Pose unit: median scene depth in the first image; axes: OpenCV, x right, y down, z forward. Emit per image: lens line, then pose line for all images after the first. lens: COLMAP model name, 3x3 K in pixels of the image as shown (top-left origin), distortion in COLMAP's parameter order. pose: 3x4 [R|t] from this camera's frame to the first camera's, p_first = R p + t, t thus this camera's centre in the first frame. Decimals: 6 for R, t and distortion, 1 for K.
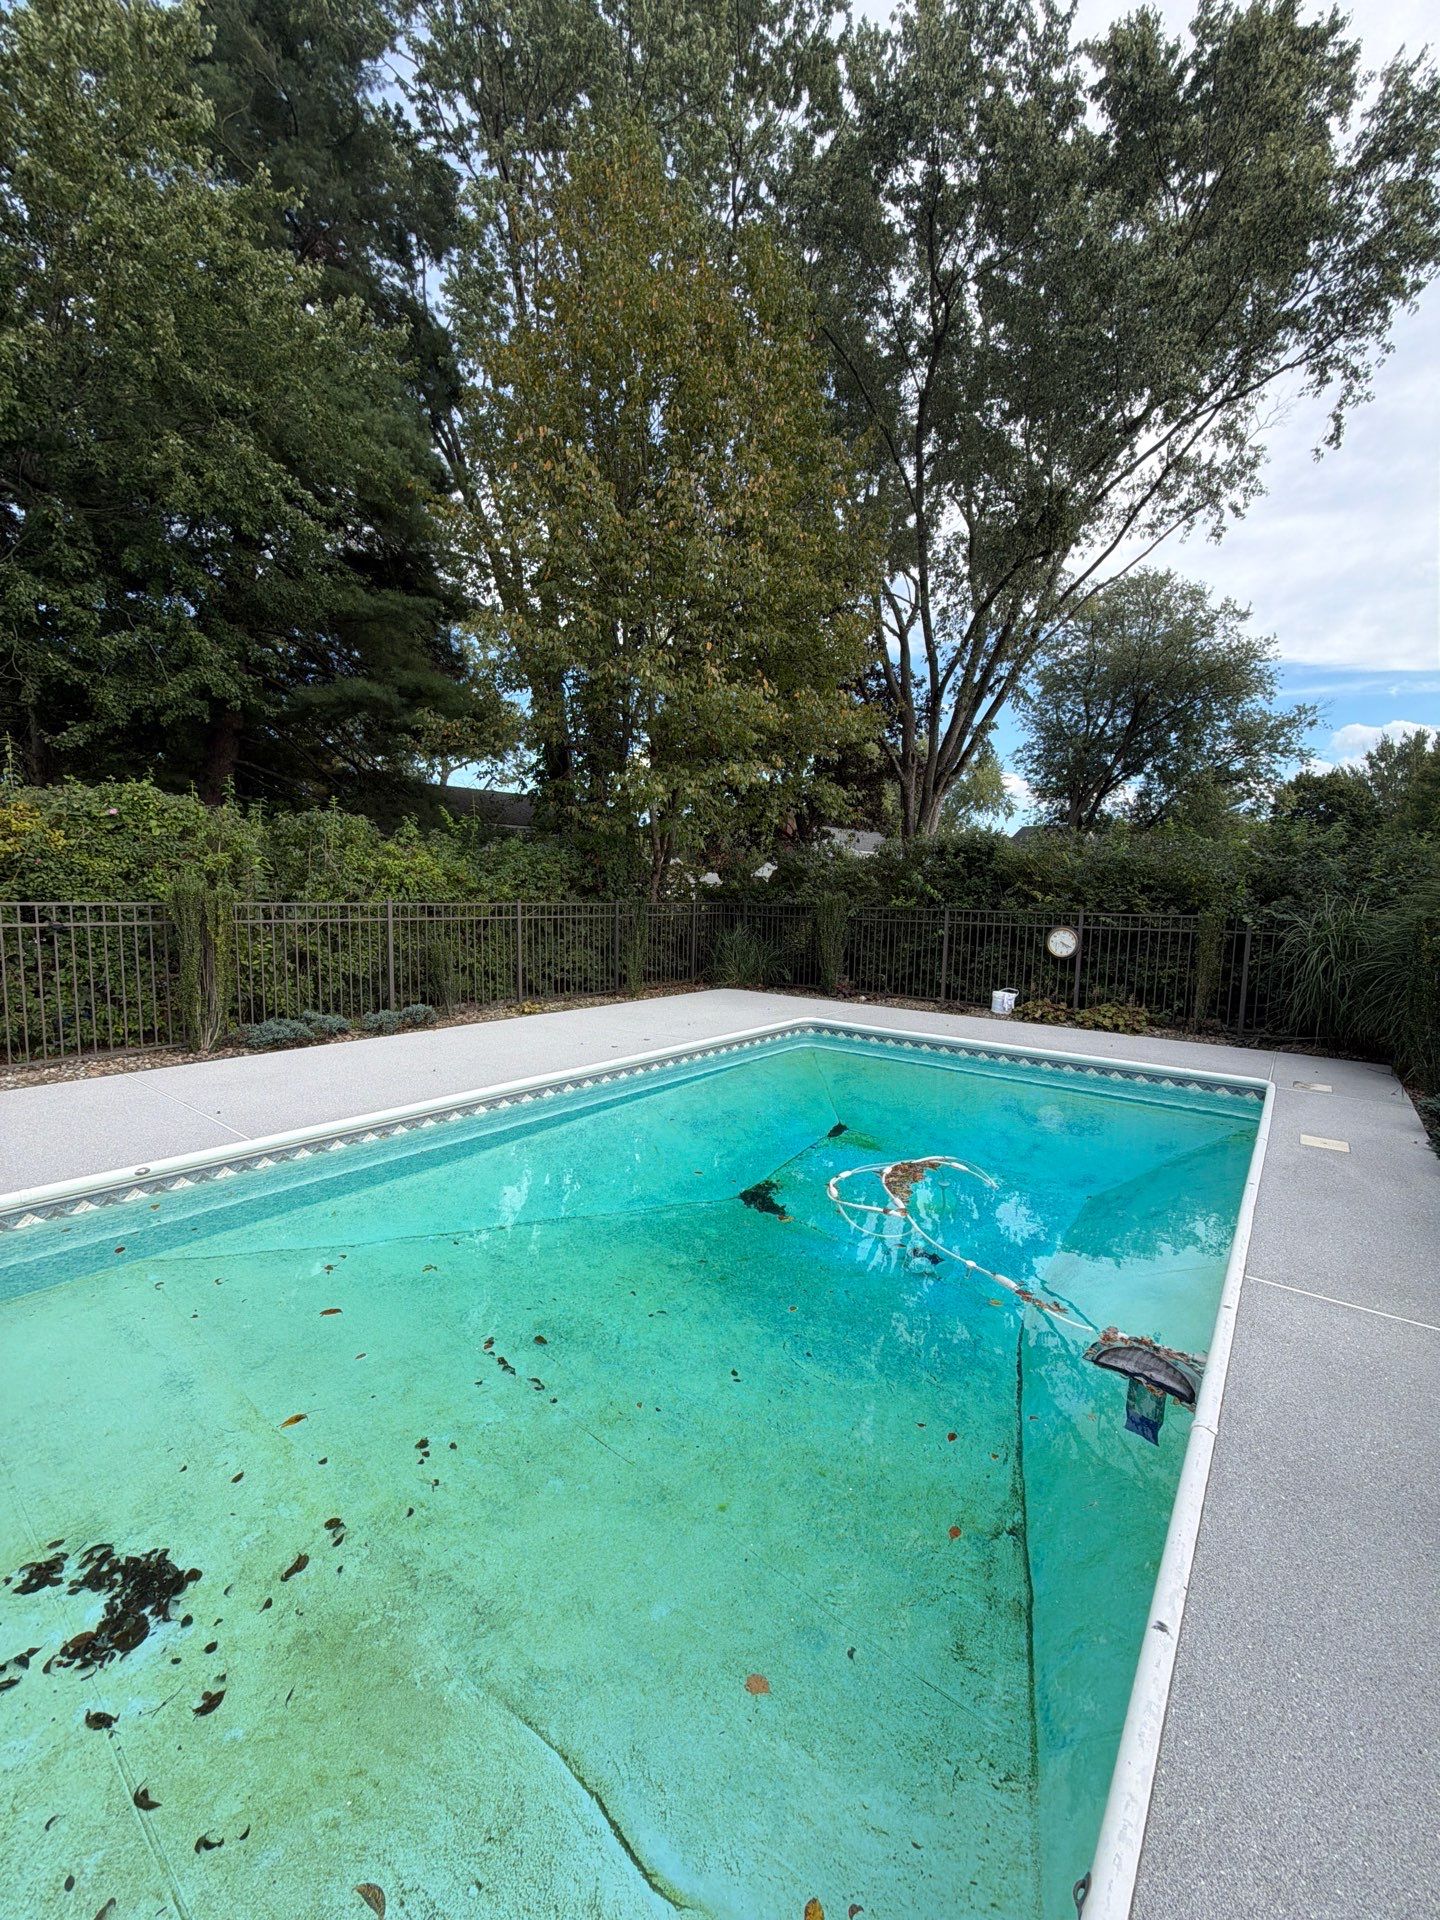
lens RADIAL K [[763.5, 0, 715.4], [0, 763.5, 956.6], [0, 0, 1]] dist [0.000164, -0.001014]
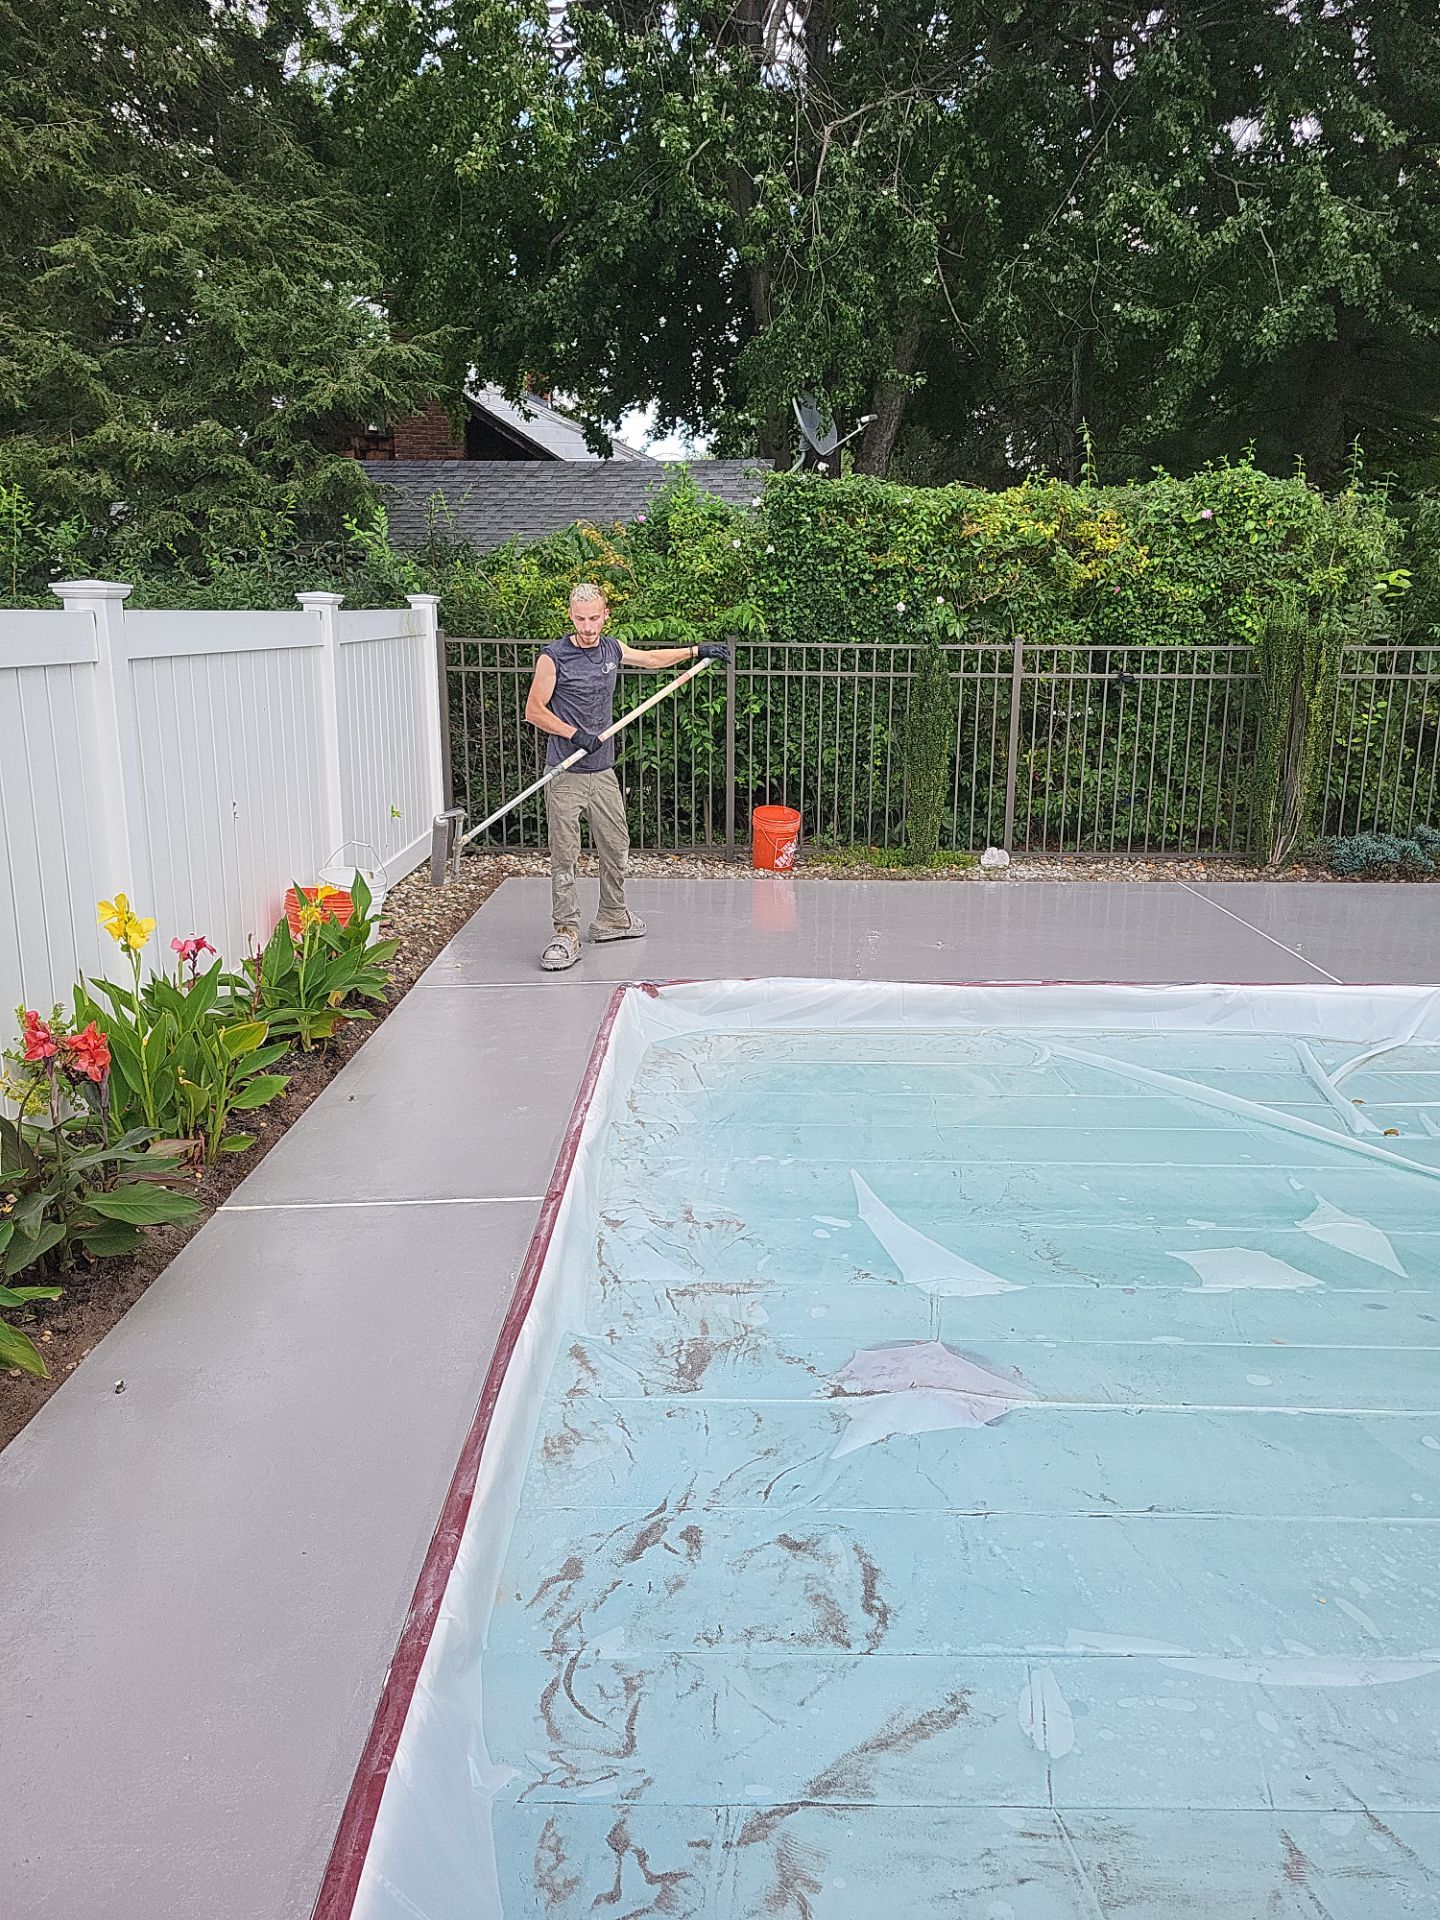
lens RADIAL K [[1415.4, 0, 724.5], [0, 1415.4, 996.6], [0, 0, 1]] dist [0.020549, -0.000032]
pose [[0.606385, 0.191724, -0.771712, 0.031666], [-0.058805, 0.978653, 0.196929, 0.010167], [0.792994, -0.074035, 0.604714, -0.123556]]
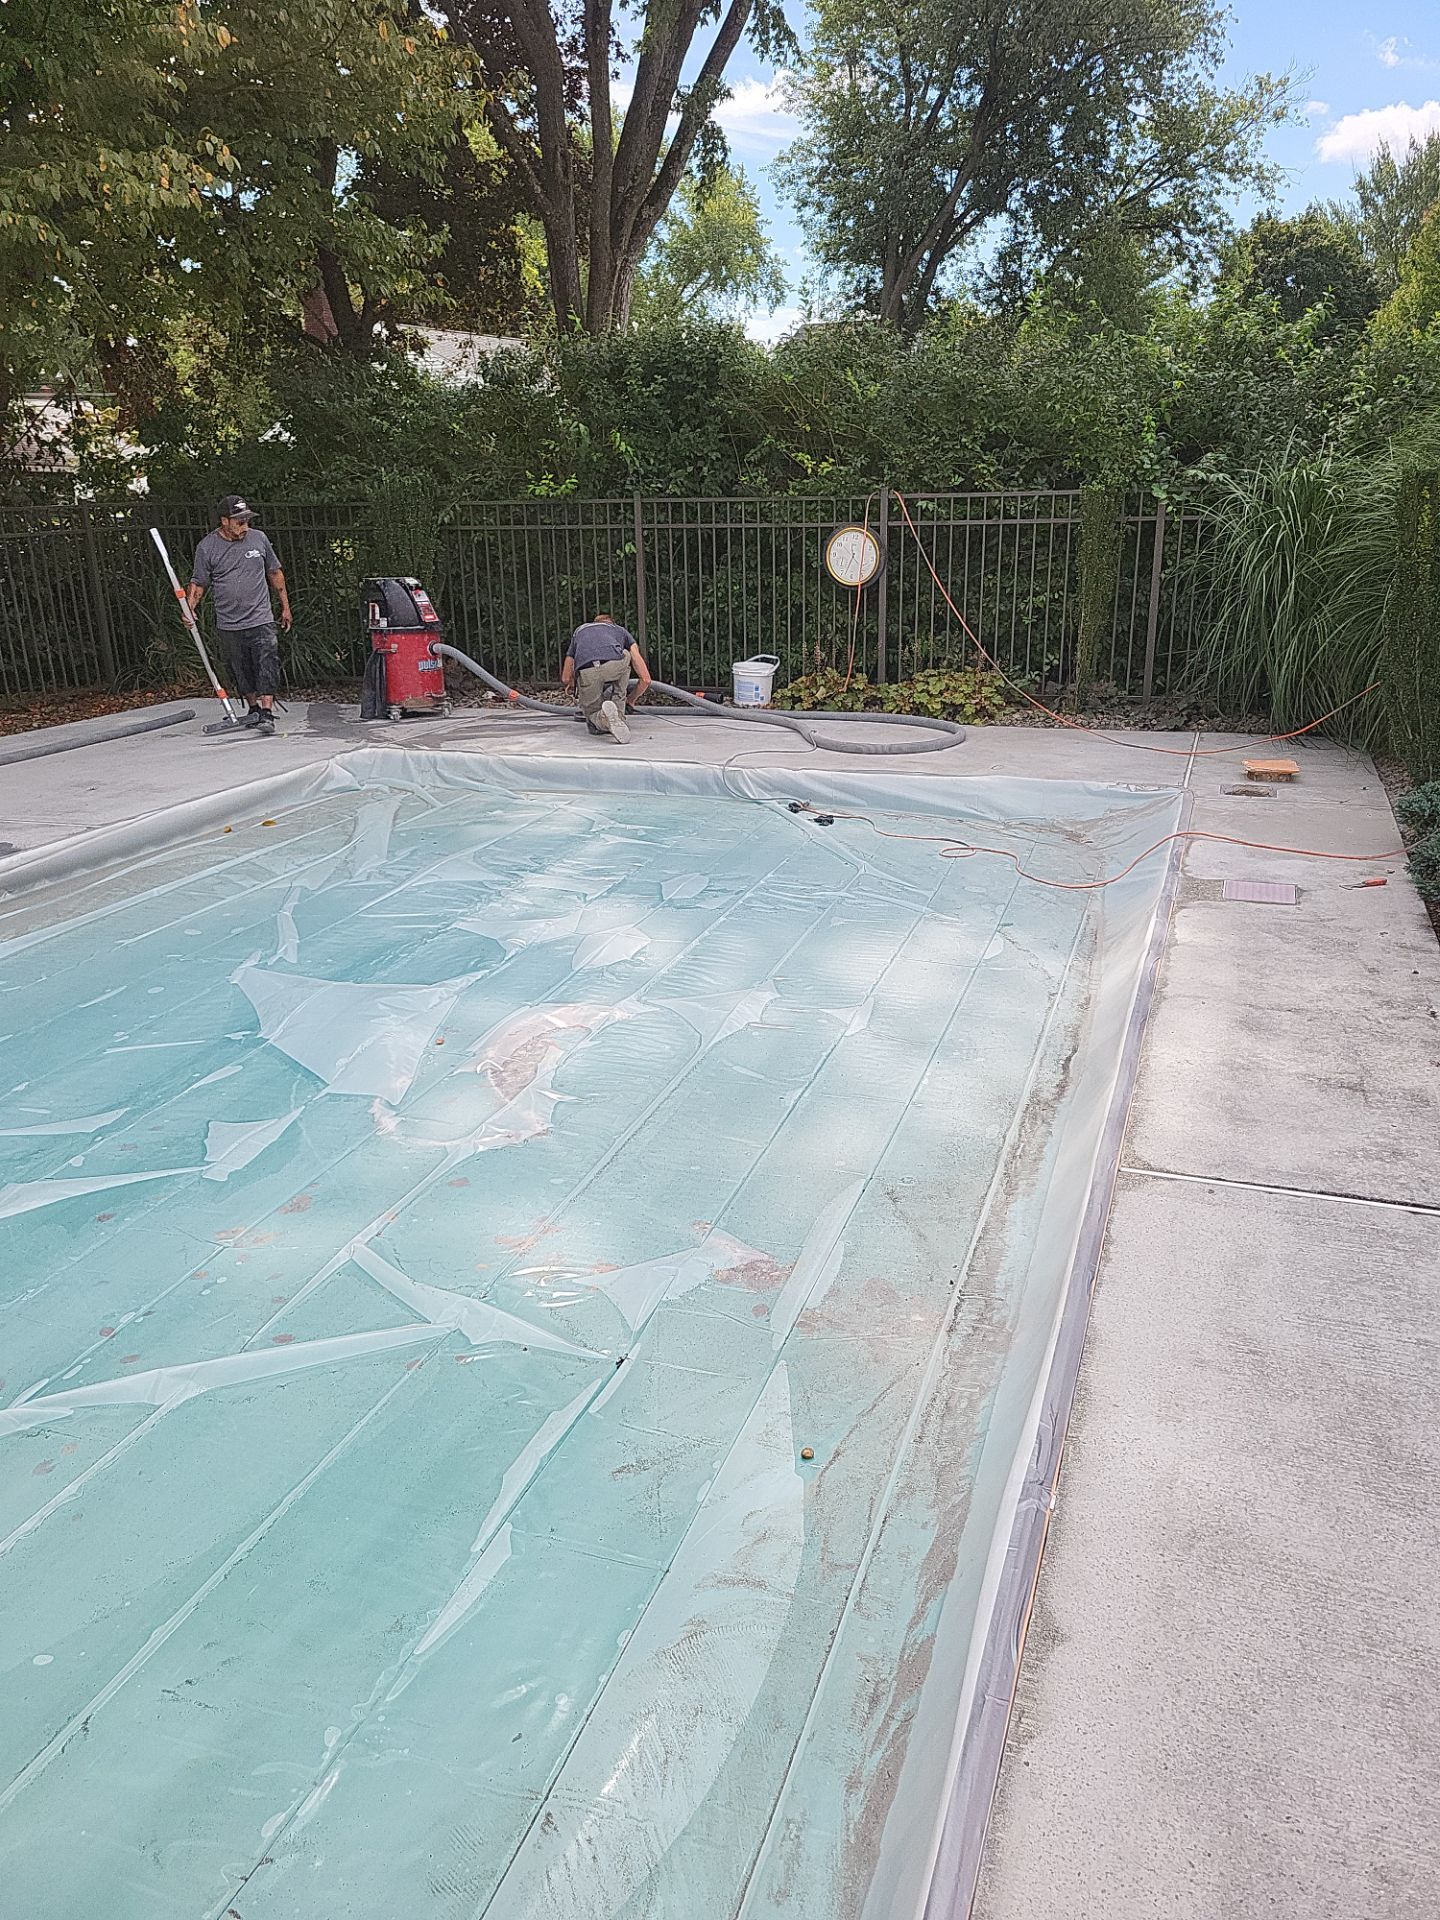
lens RADIAL K [[1463.9, 0, 757.1], [0, 1463.9, 960.6], [0, 0, 1]] dist [0.056456, -0.037983]
pose [[0.940610, -0.140389, 0.309100, 0.043287], [0.064545, 0.967836, 0.243163, 0.000088], [-0.333296, -0.208771, 0.919418, 0.043832]]
